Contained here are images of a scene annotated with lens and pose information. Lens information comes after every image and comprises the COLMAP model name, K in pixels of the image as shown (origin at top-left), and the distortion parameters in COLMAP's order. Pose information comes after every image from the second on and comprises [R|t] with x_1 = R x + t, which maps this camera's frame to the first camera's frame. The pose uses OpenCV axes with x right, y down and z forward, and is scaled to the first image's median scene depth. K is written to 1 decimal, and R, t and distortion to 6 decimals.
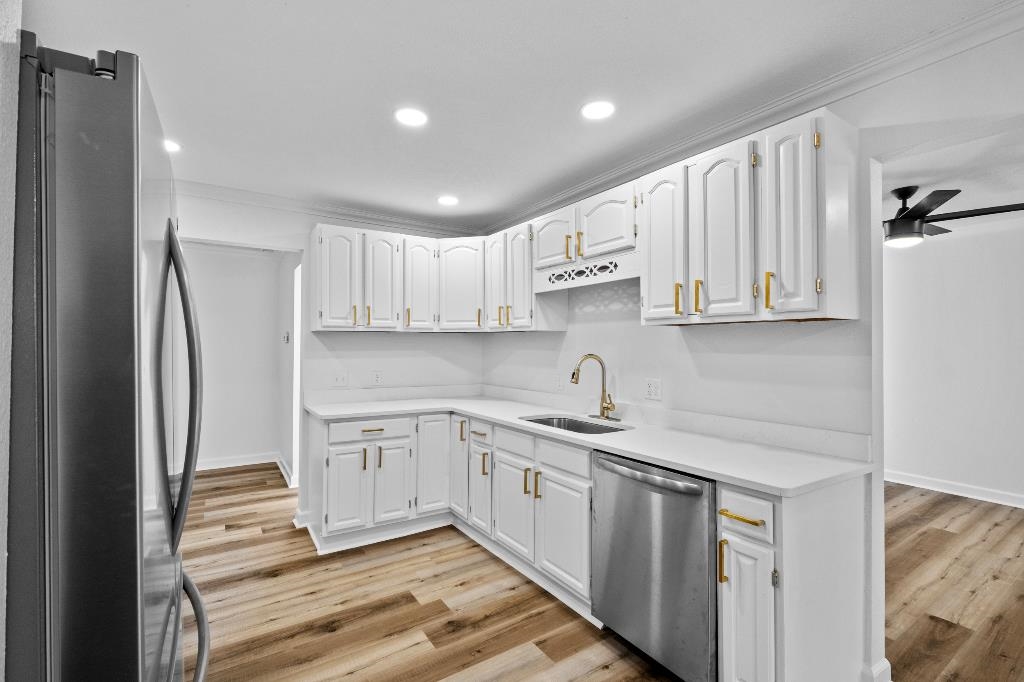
lens RADIAL K [[456.1, 0, 505.9], [0, 456.1, 339.9], [0, 0, 1]] dist [-0.001622, -0.000480]
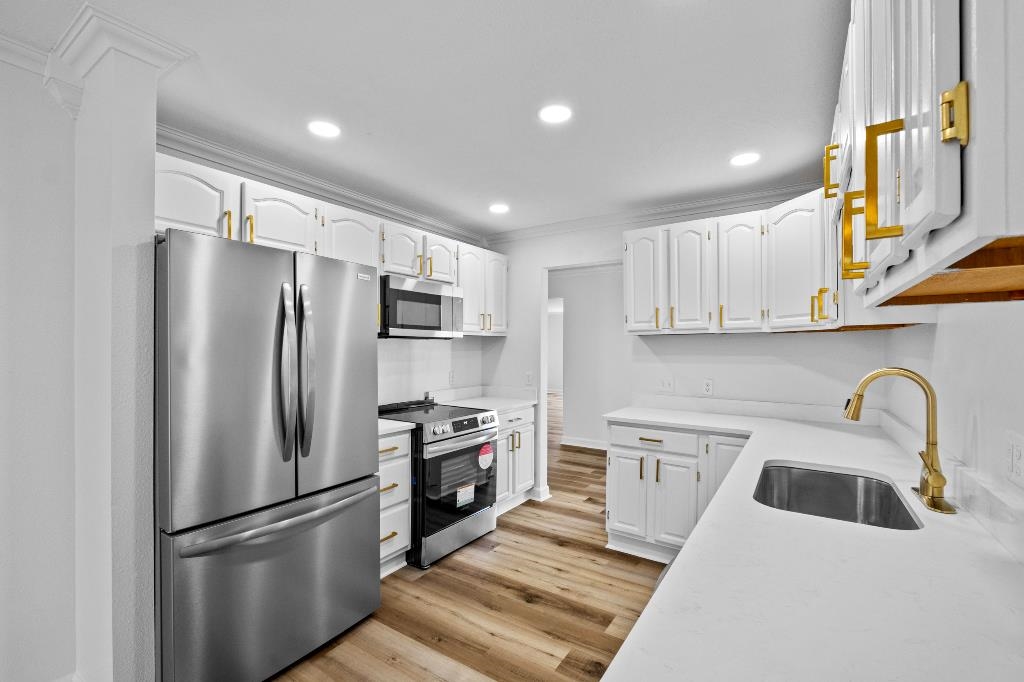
lens RADIAL K [[451.0, 0, 507.1], [0, 451.0, 349.8], [0, 0, 1]] dist [-0.001344, -0.000168]
pose [[0.399482, 0.003822, -0.916733, 0.456879], [0.008893, 0.999928, 0.008044, 0.002682], [0.916698, -0.011366, 0.399420, 0.375354]]
